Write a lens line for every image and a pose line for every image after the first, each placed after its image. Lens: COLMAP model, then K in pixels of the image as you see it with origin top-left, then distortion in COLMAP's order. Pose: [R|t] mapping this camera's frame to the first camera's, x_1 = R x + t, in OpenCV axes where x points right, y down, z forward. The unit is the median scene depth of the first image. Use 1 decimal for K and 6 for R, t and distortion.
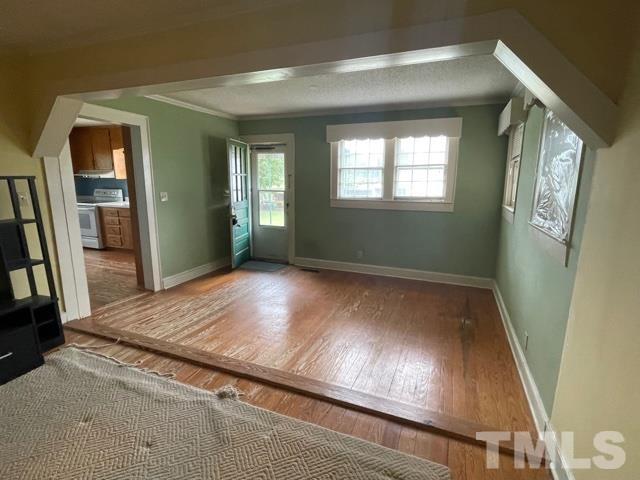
lens RADIAL K [[321.7, 0, 319.1], [0, 321.7, 241.1], [0, 0, 1]] dist [0.004715, 0.000098]
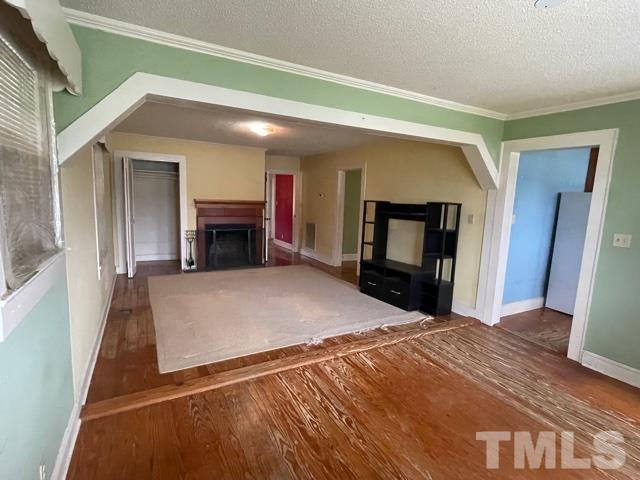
lens RADIAL K [[321.7, 0, 320.1], [0, 321.7, 238.8], [0, 0, 1]] dist [0.004715, 0.000098]
pose [[-0.615784, 0.078953, -0.783949, 0.417814], [-0.197859, 0.947590, 0.250850, -0.180067], [0.762668, 0.309580, -0.567889, 0.867726]]
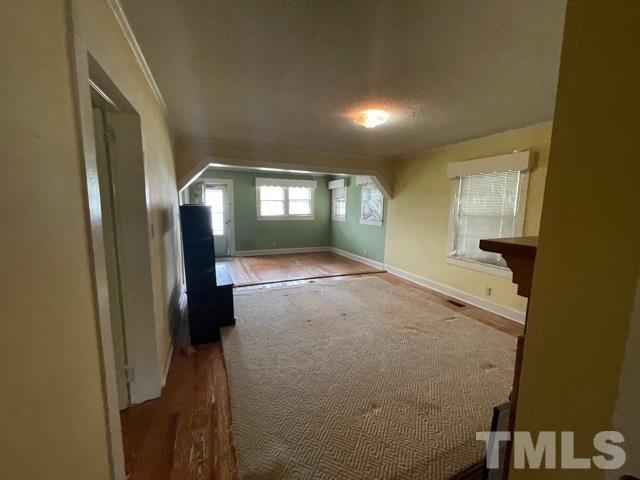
lens RADIAL K [[259.7, 0, 321.3], [0, 259.7, 241.2], [0, 0, 1]] dist [0.004045, 0.000122]
pose [[0.696074, -0.091715, 0.712088, -0.906423], [0.124982, 0.992143, 0.005614, 0.057304], [-0.707008, 0.085090, 0.702067, -0.349853]]
